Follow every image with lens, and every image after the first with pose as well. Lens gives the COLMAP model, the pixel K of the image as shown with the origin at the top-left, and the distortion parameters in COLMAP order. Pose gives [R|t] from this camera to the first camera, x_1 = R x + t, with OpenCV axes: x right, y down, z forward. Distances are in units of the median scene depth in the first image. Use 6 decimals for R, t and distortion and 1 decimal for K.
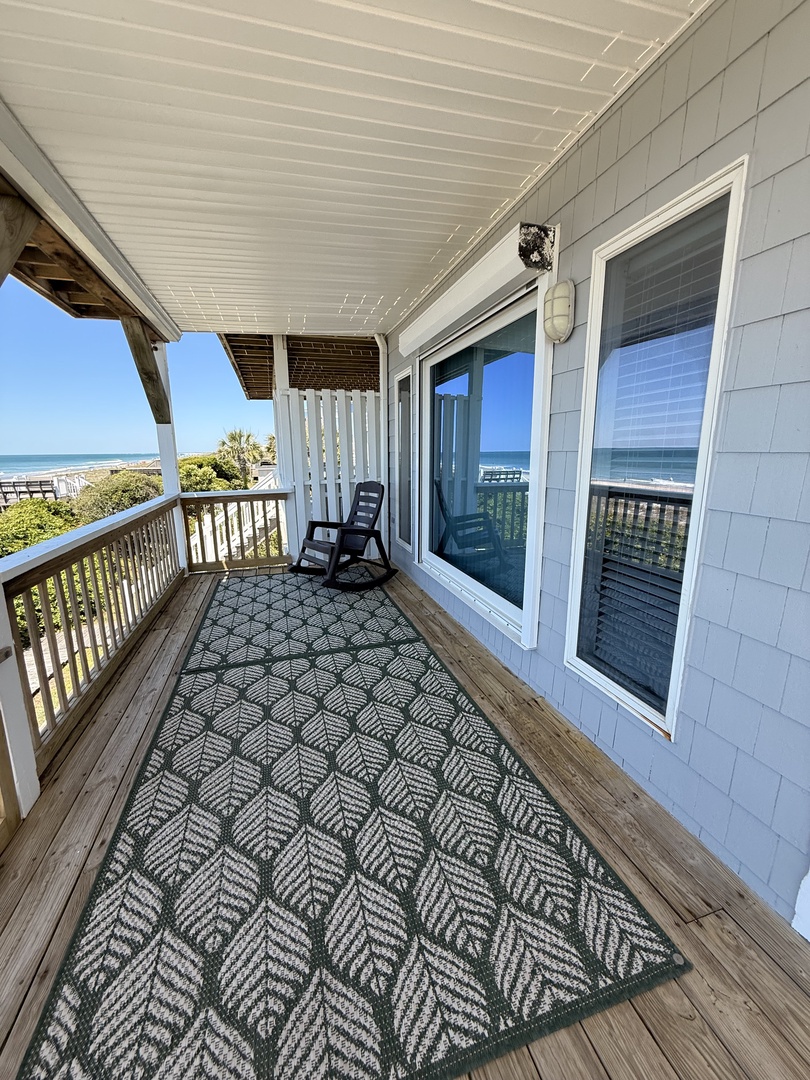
lens RADIAL K [[430.5, 0, 401.4], [0, 430.5, 542.0], [0, 0, 1]] dist [-0.001355, 0.000547]
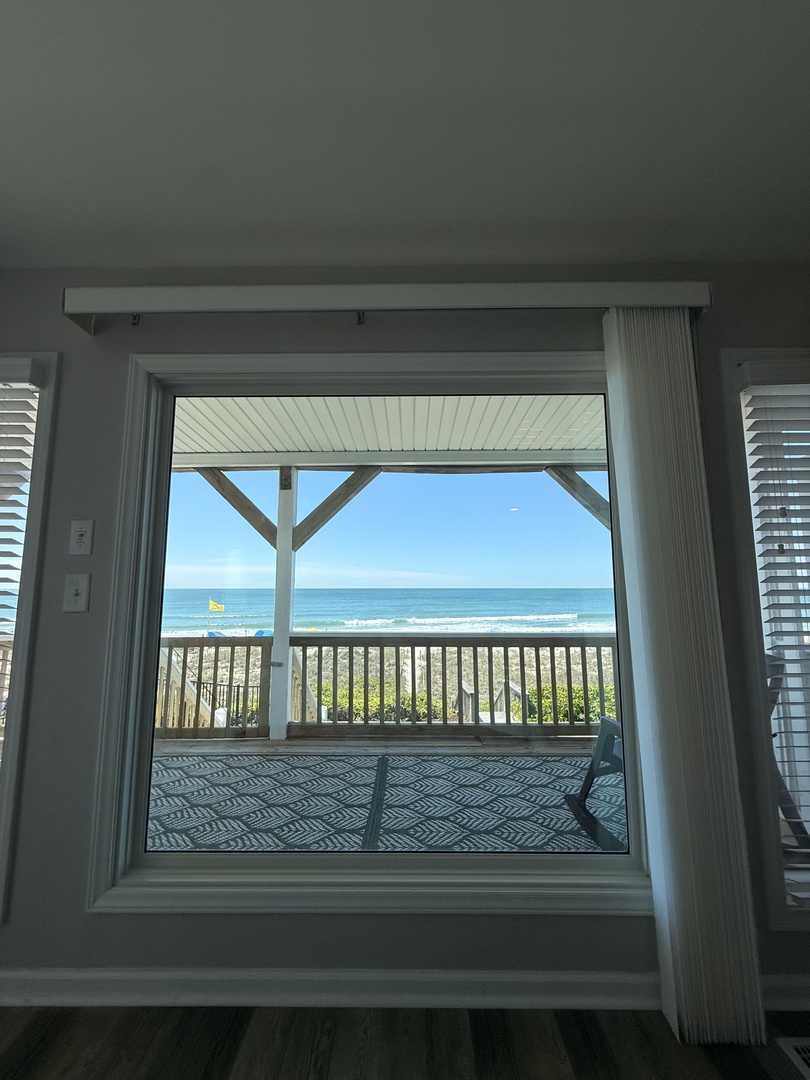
lens RADIAL K [[430.5, 0, 403.5], [0, 430.5, 537.9], [0, 0, 1]] dist [-0.001355, 0.000547]
pose [[-0.299478, -0.099864, -0.948862, 0.658494], [-0.193761, 0.980149, -0.042002, -0.250432], [0.934221, 0.171274, -0.312883, 1.205201]]
